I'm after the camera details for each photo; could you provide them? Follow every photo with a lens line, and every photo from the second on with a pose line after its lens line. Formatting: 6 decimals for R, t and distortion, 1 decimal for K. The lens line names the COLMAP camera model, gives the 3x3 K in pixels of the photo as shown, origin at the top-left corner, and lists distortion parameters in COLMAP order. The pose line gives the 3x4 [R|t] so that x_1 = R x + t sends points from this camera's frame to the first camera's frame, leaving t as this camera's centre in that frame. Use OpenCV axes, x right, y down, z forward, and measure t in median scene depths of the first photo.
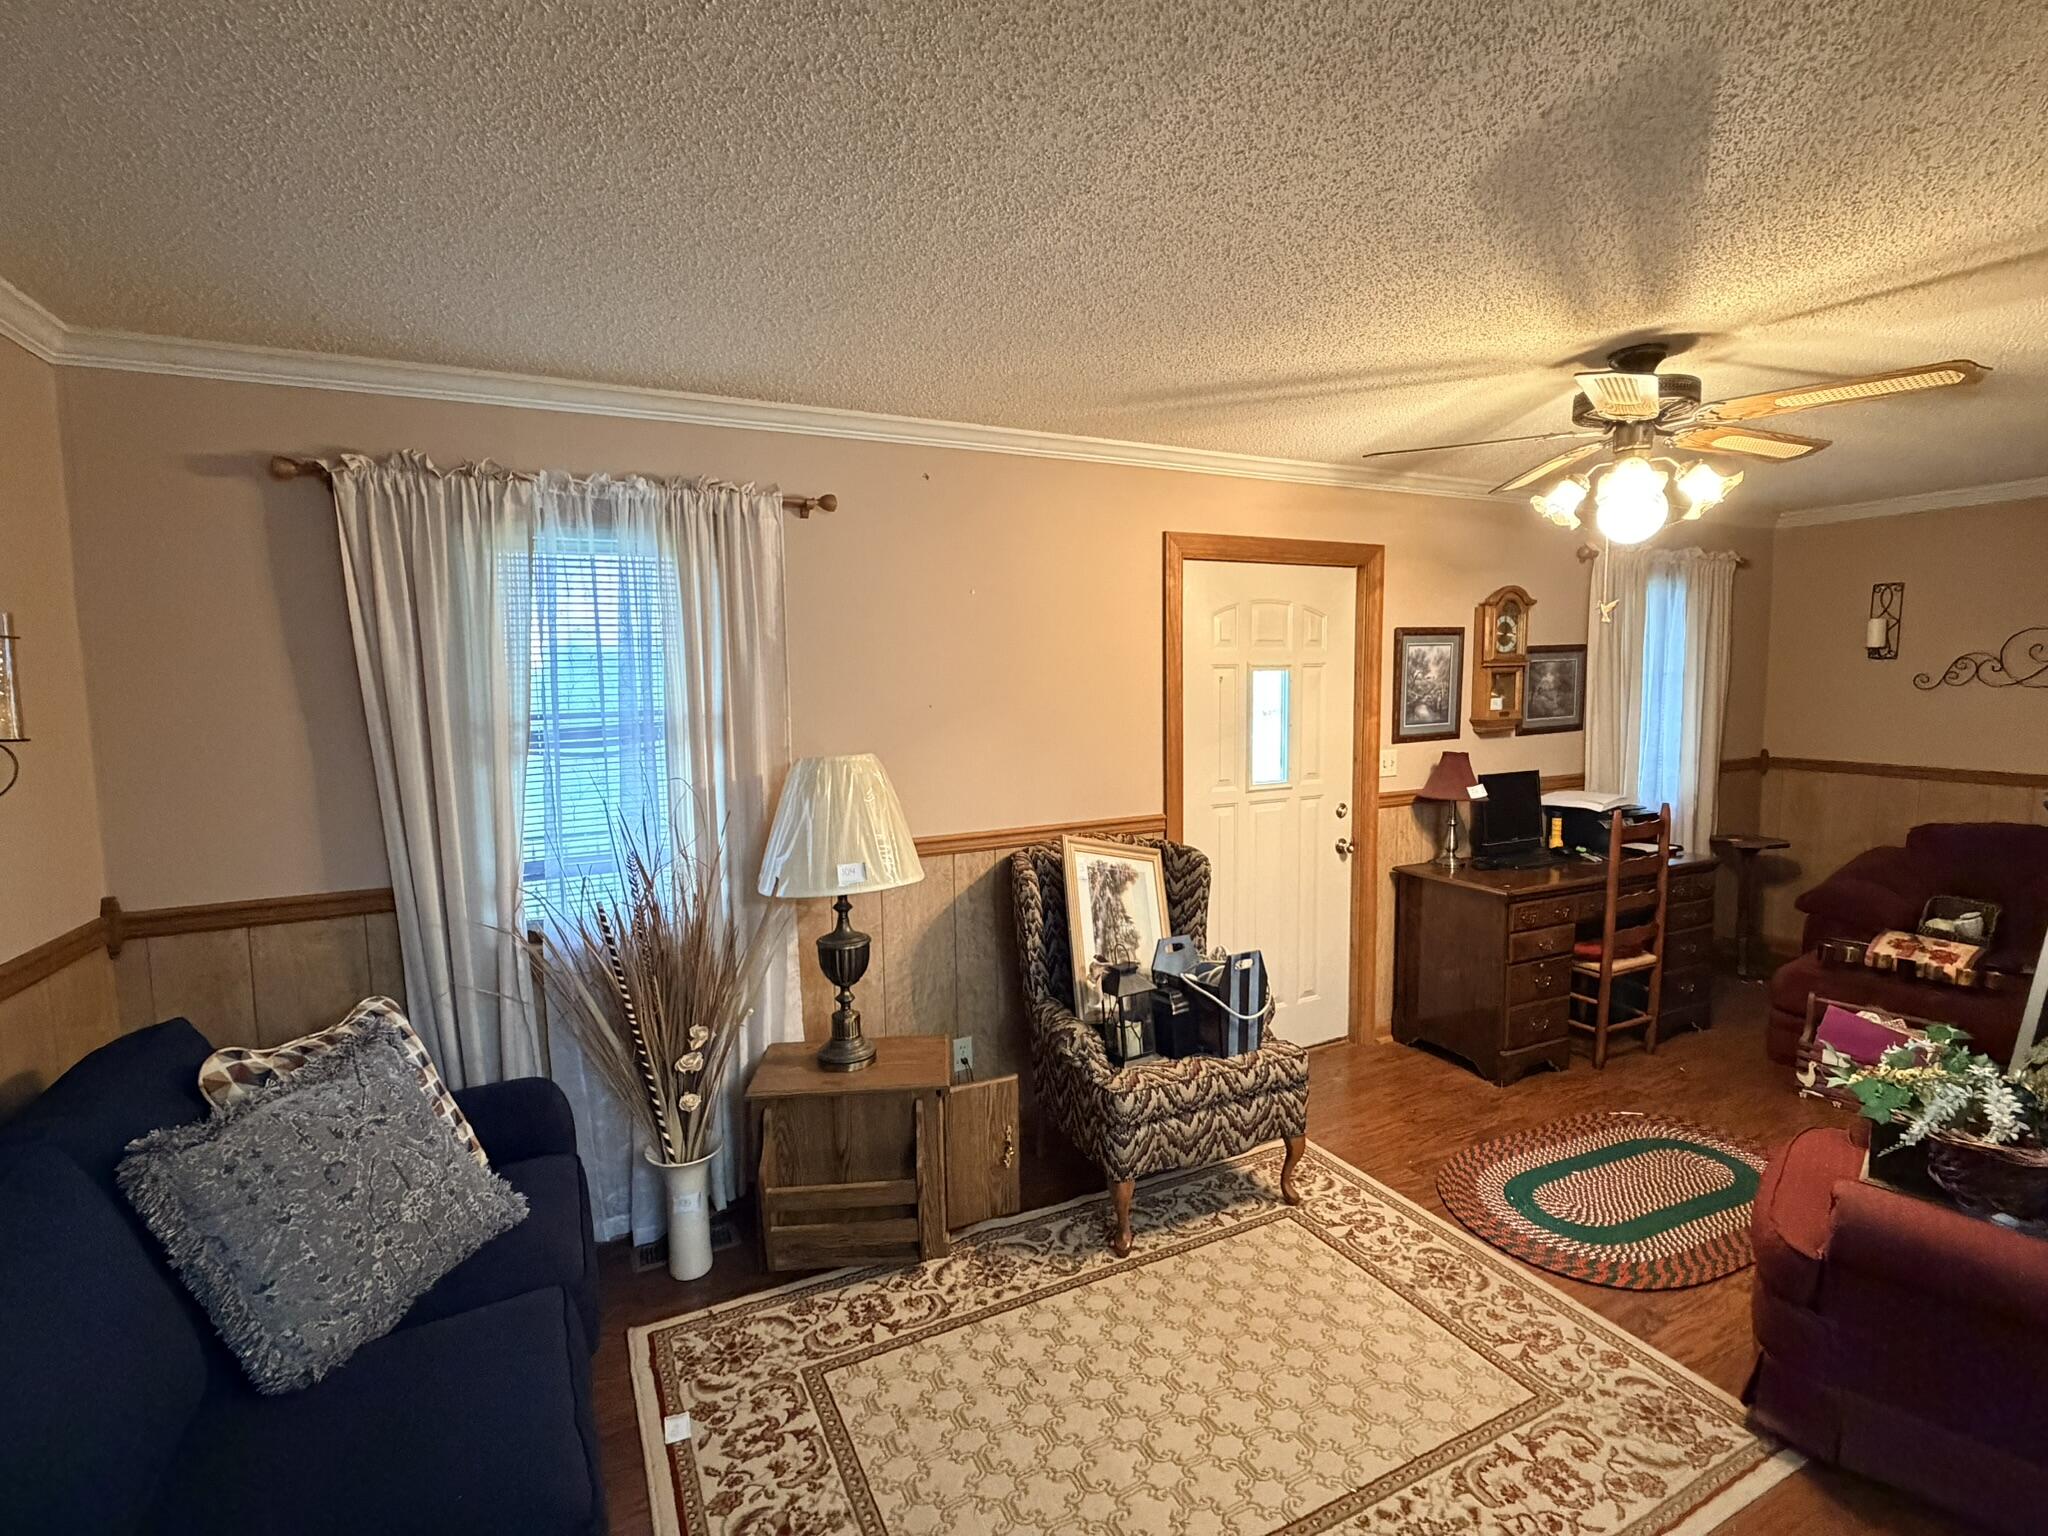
lens RADIAL K [[948.6, 0, 1020.8], [0, 948.6, 768.1], [0, 0, 1]] dist [0.000052, 0.000713]
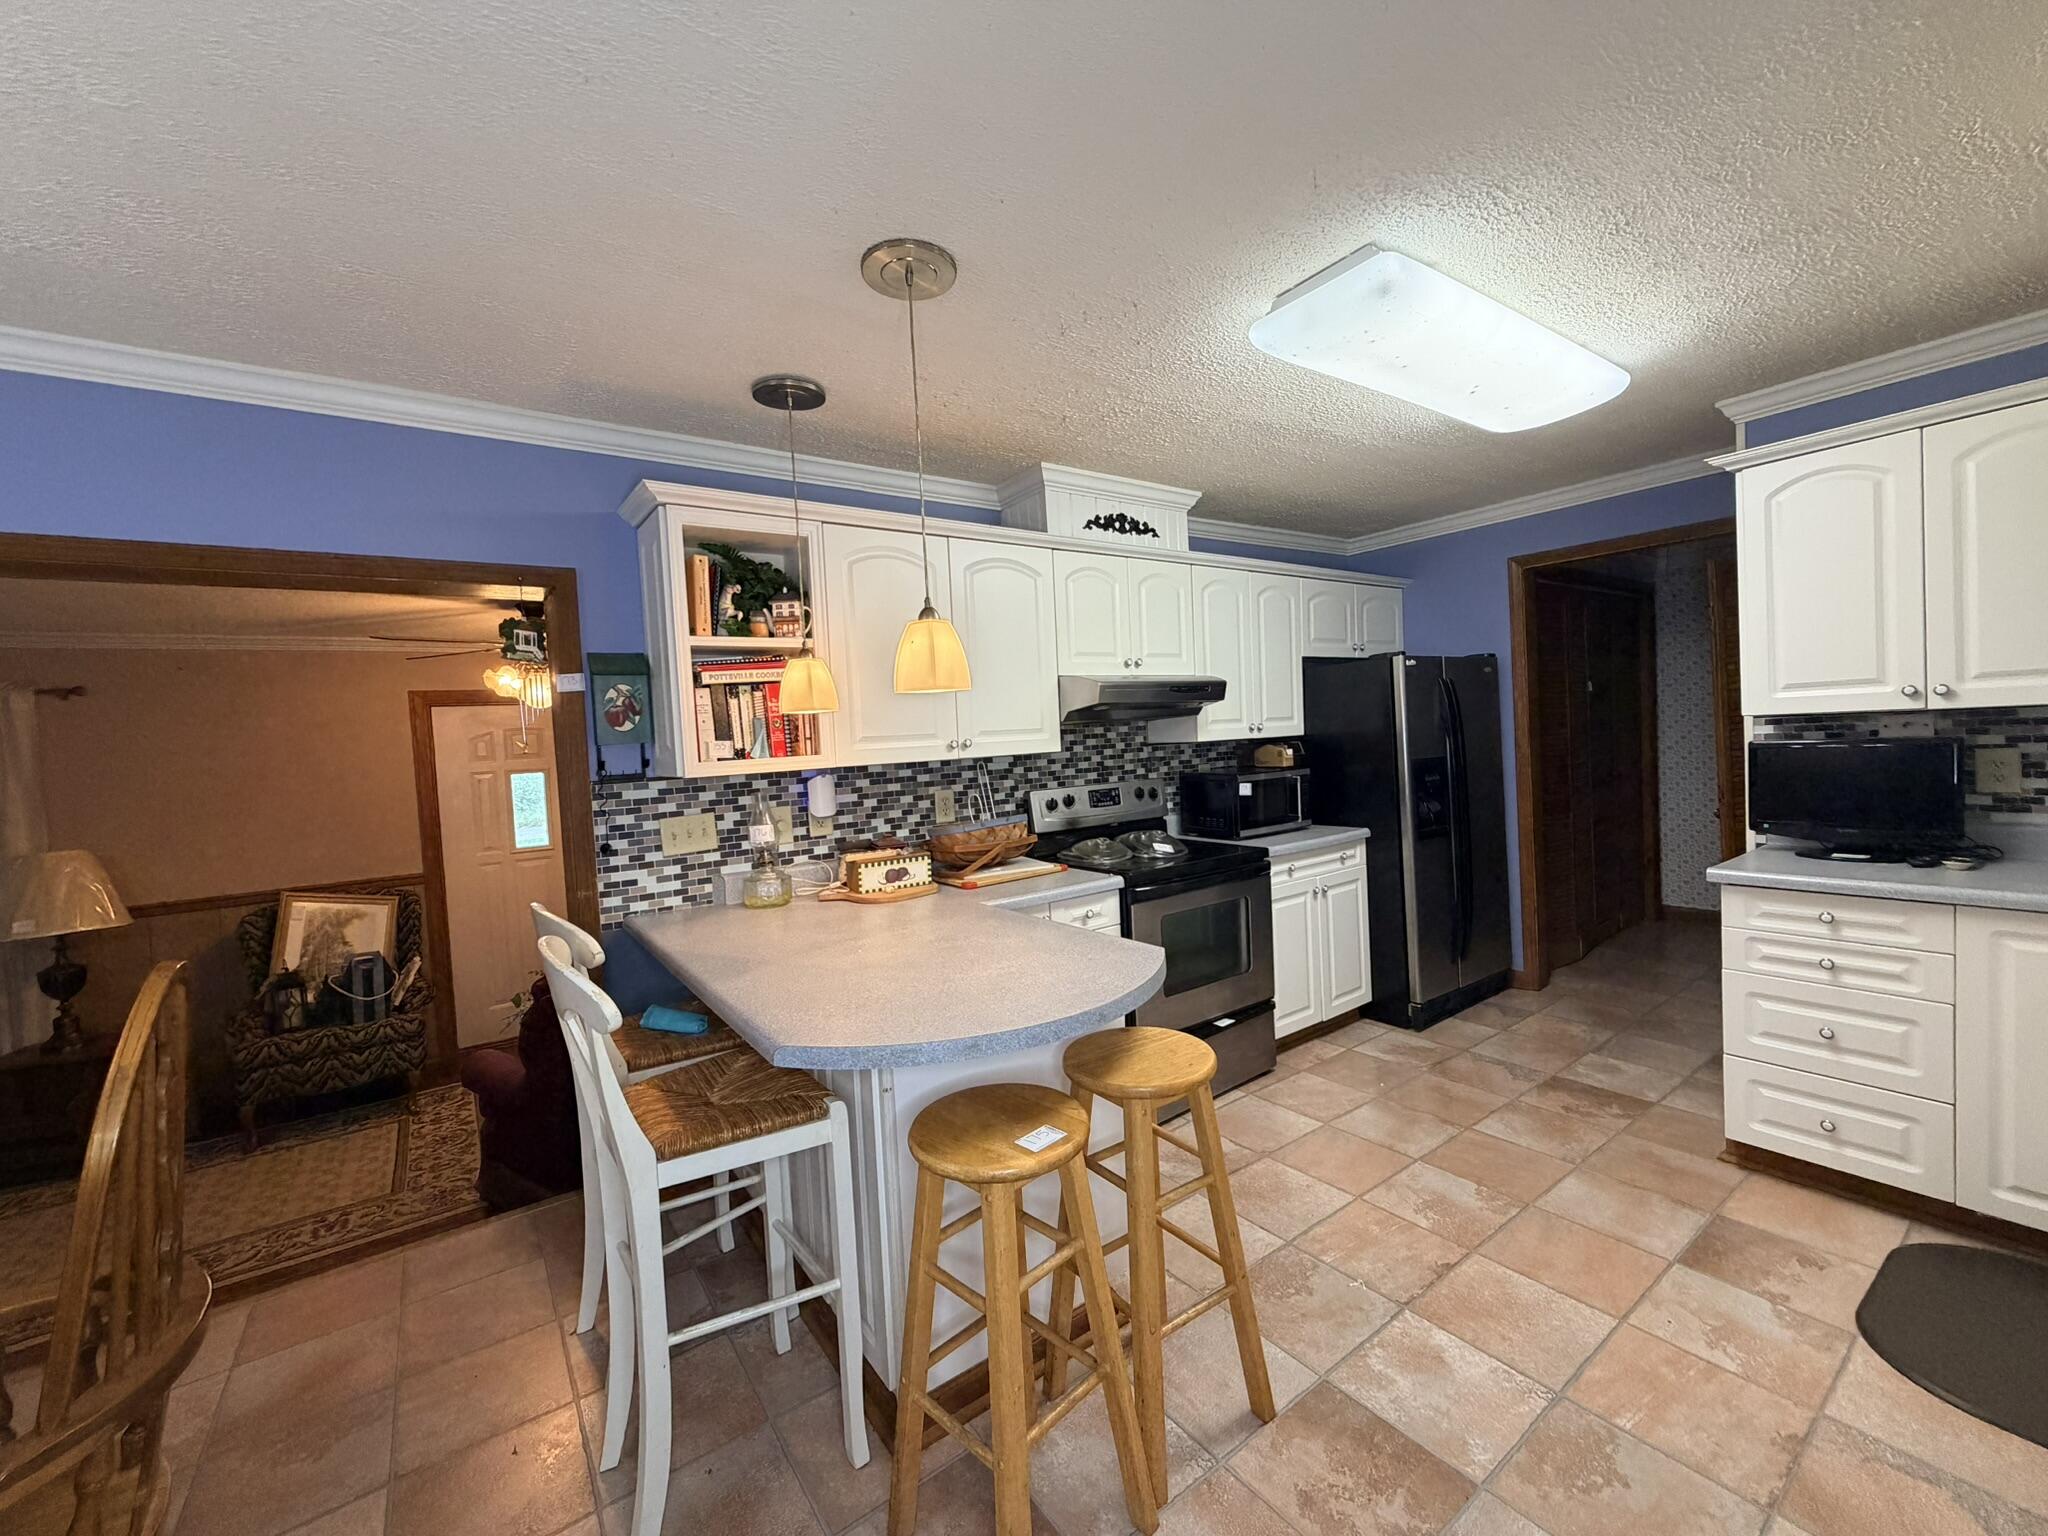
lens RADIAL K [[810.5, 0, 1017.2], [0, 810.5, 764.3], [0, 0, 1]] dist [-0.002297, 0.000346]
pose [[0.986758, -0.041247, 0.156867, 1.227634], [0.052197, 0.996431, -0.066333, 0.015088], [-0.153571, 0.073643, 0.985390, -0.609361]]
